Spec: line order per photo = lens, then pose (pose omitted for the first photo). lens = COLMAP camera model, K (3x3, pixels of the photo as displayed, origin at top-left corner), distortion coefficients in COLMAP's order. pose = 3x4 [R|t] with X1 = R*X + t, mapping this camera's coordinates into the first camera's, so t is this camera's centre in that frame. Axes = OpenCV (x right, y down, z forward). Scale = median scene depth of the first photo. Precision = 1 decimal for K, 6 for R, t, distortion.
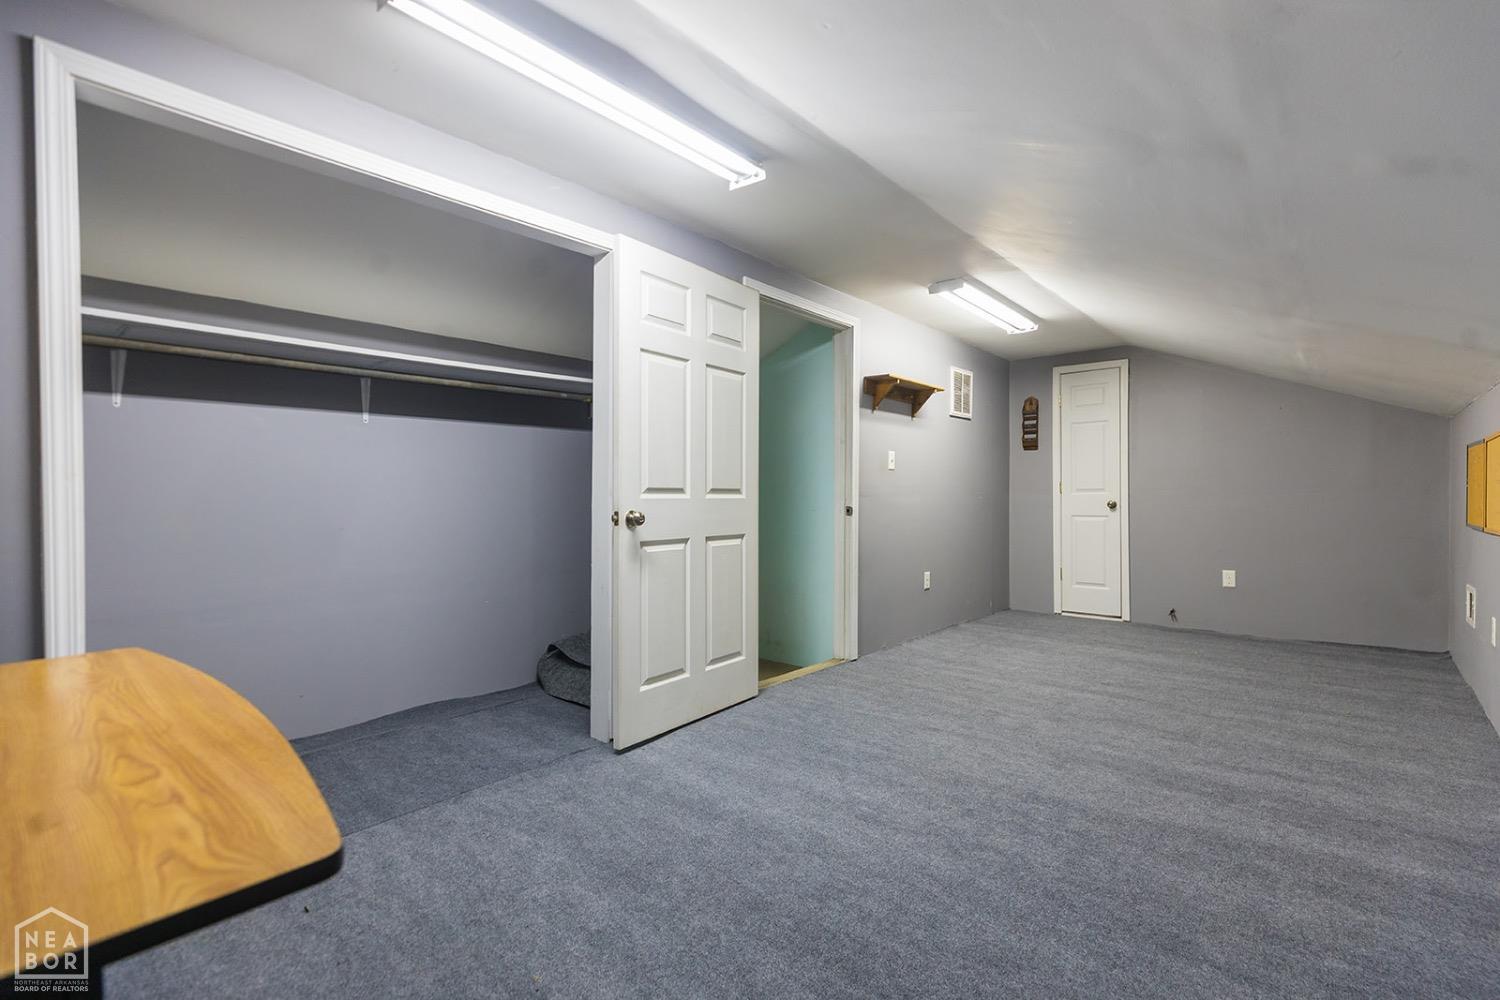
lens RADIAL K [[702.7, 0, 751.6], [0, 702.7, 501.2], [0, 0, 1]] dist [-0.000217, -0.000329]
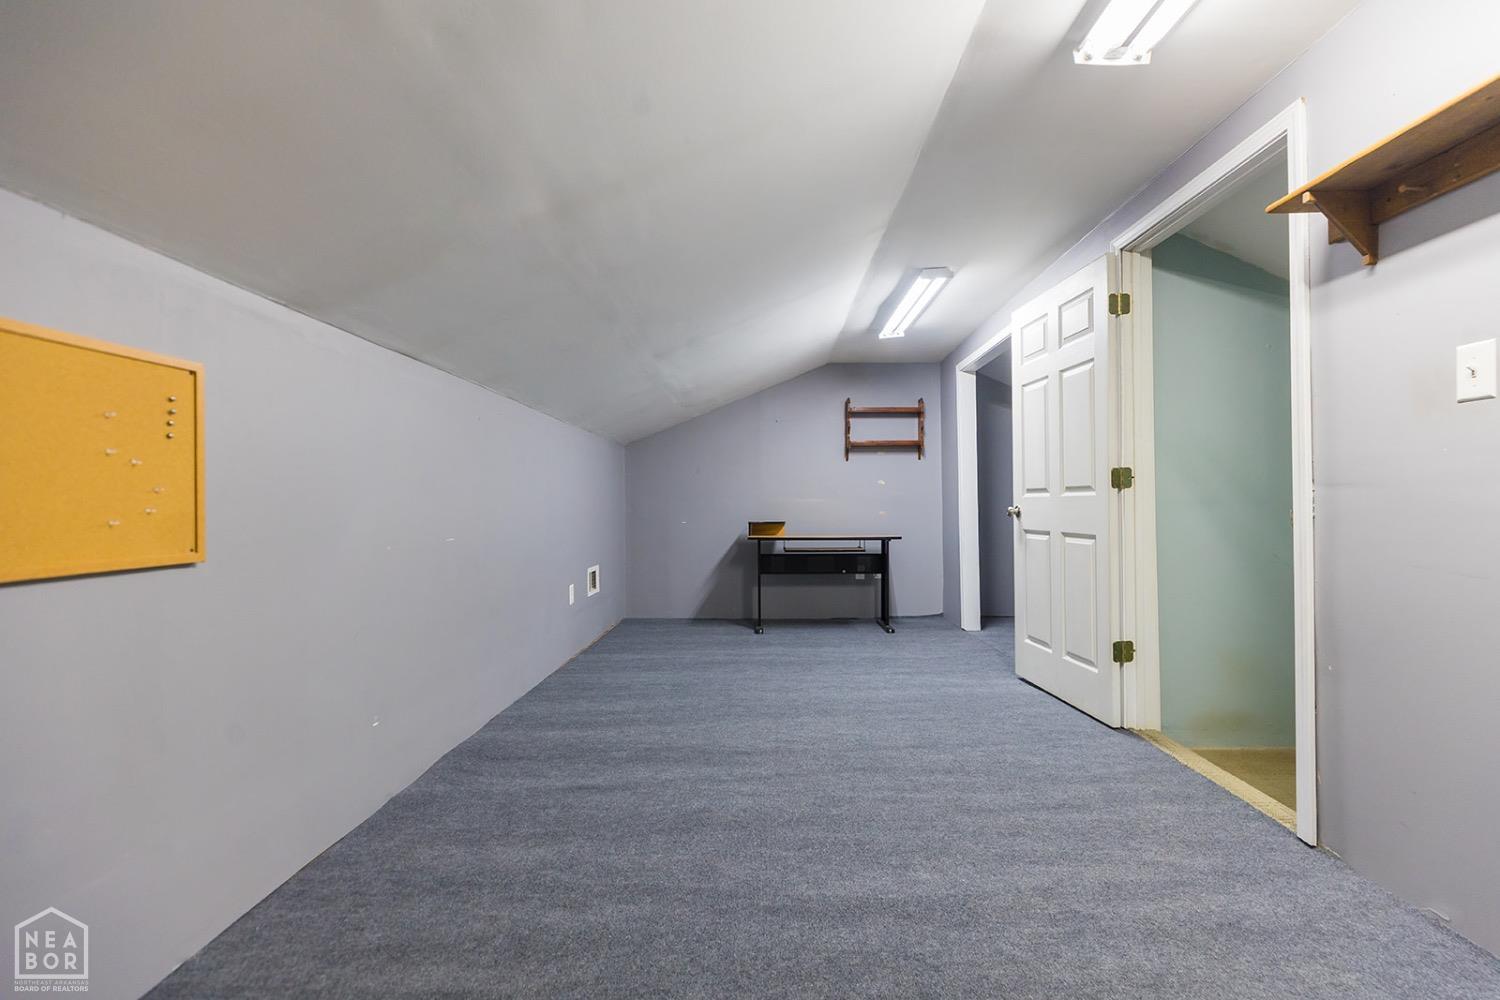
lens RADIAL K [[702.7, 0, 750.7], [0, 702.7, 501.0], [0, 0, 1]] dist [-0.000217, -0.000329]
pose [[-0.776937, 0.002230, -0.629574, 0.949089], [0.002383, 0.999997, 0.000601, 0.001312], [0.629573, -0.001033, -0.776940, 1.491563]]
